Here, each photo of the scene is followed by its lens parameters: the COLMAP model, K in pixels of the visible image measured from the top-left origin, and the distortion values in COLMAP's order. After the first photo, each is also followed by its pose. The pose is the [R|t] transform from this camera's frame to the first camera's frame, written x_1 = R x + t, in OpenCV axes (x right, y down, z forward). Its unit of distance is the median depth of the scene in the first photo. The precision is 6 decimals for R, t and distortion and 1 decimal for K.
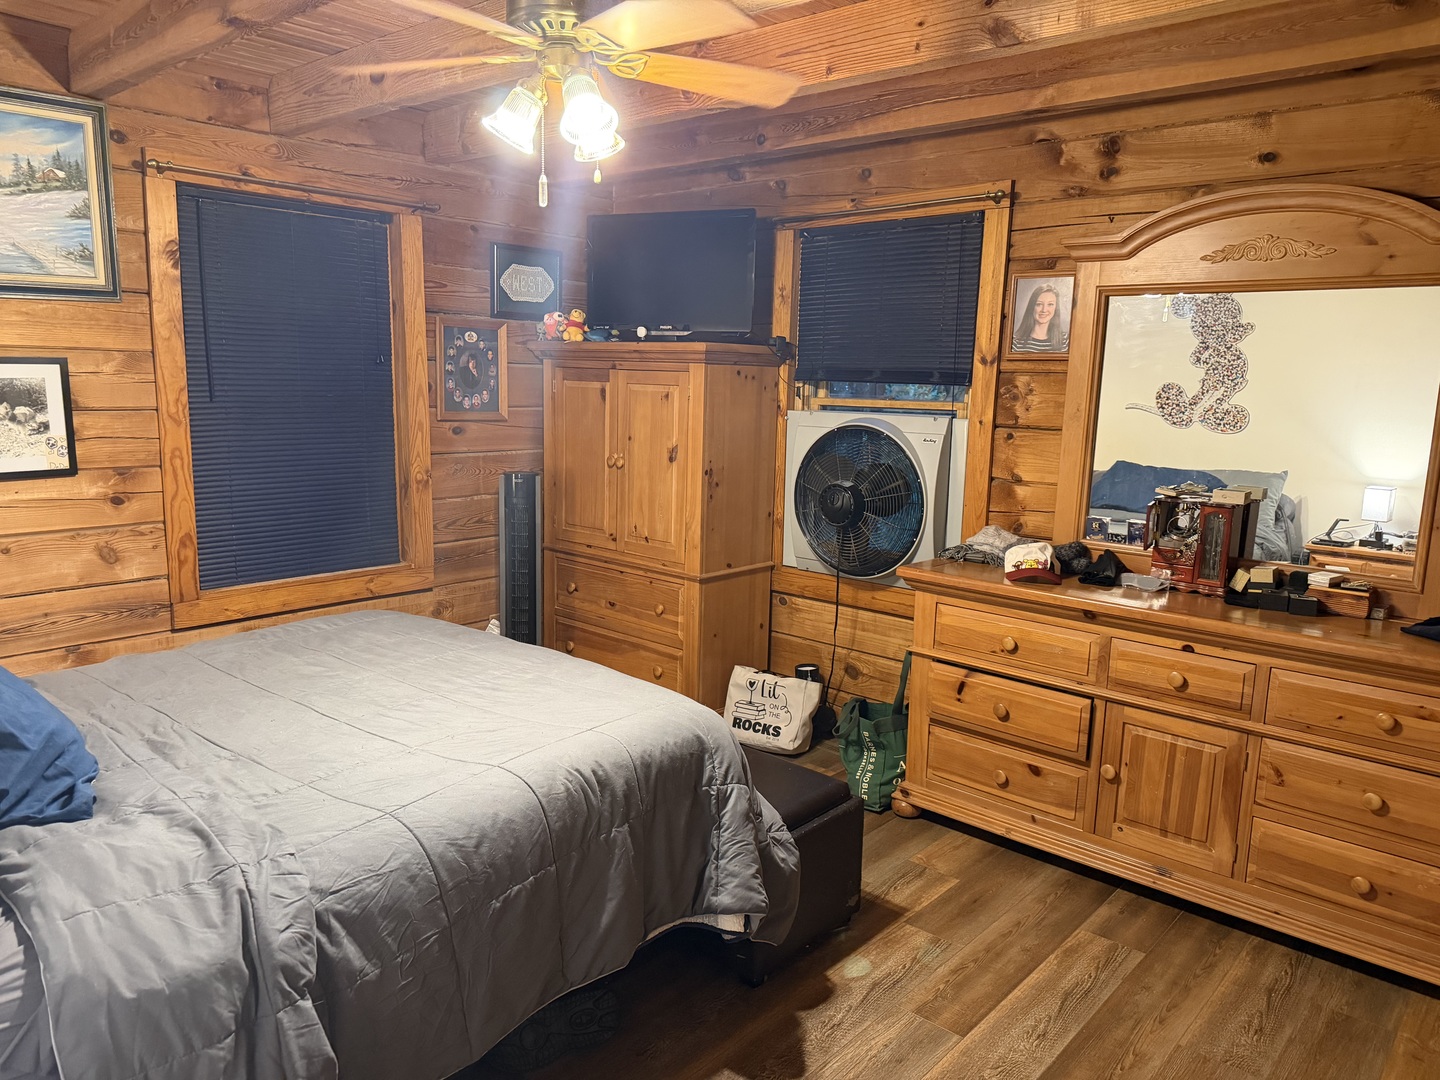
lens RADIAL K [[1013.3, 0, 725.3], [0, 1013.3, 539.4], [0, 0, 1]] dist [0.033248, -0.028902]
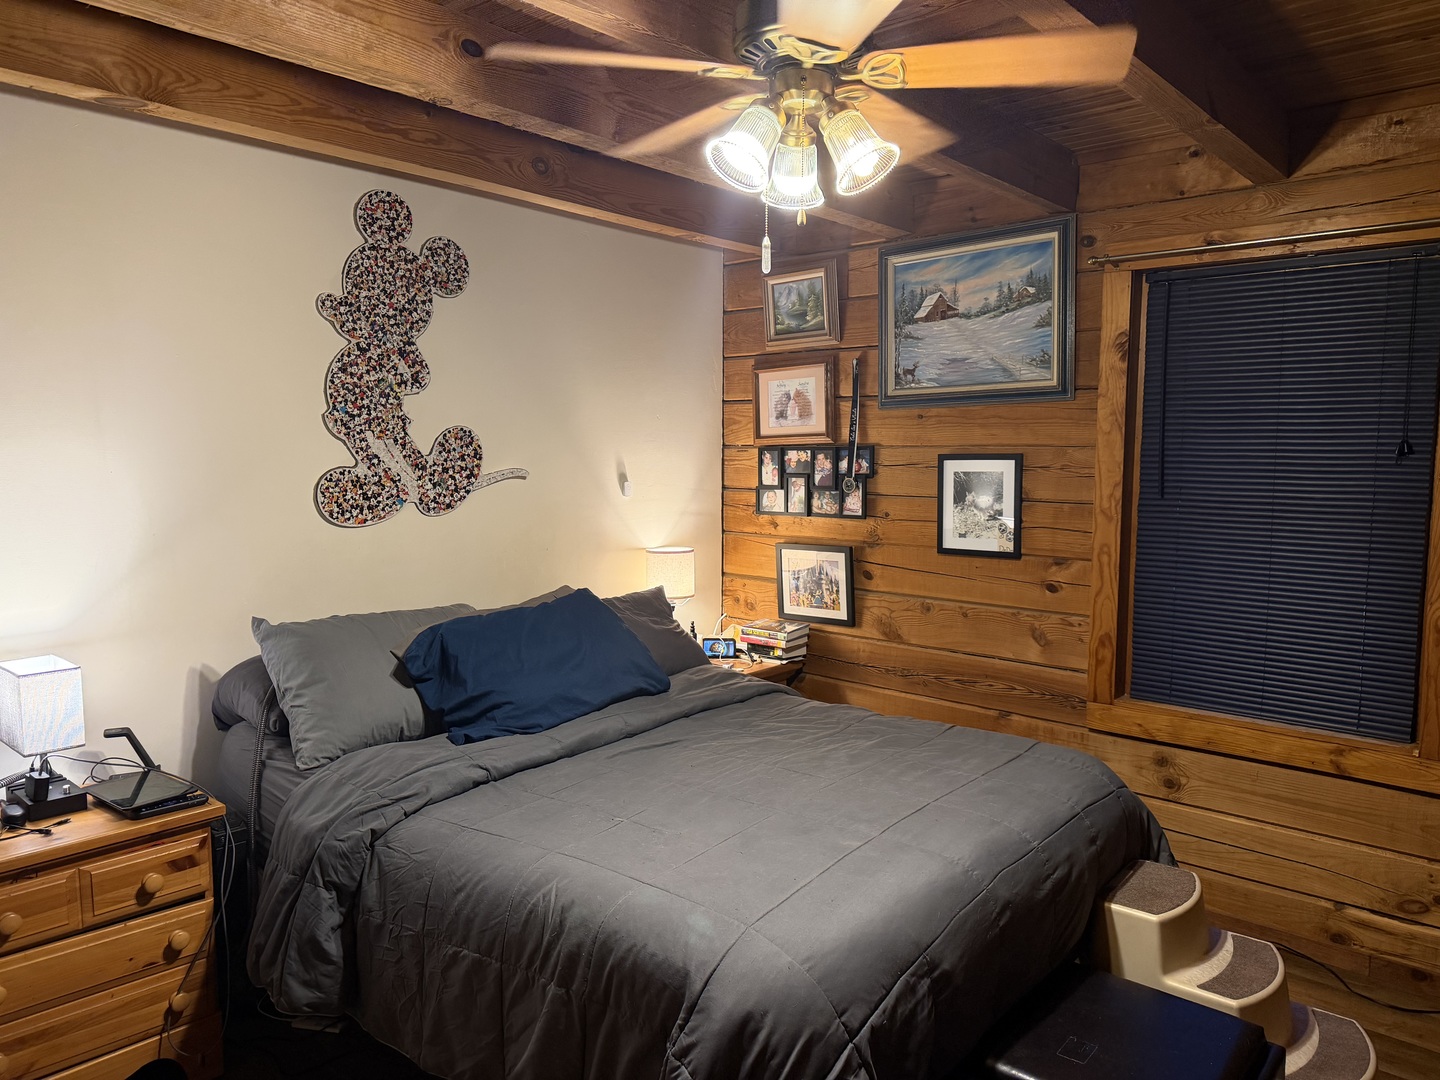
lens RADIAL K [[1013.3, 0, 726.7], [0, 1013.3, 544.9], [0, 0, 1]] dist [0.033248, -0.028902]
pose [[0.013715, 0.074929, -0.997095, 0.453683], [-0.169785, 0.982882, 0.071525, -0.104123], [0.985386, 0.168311, 0.026202, 0.666811]]
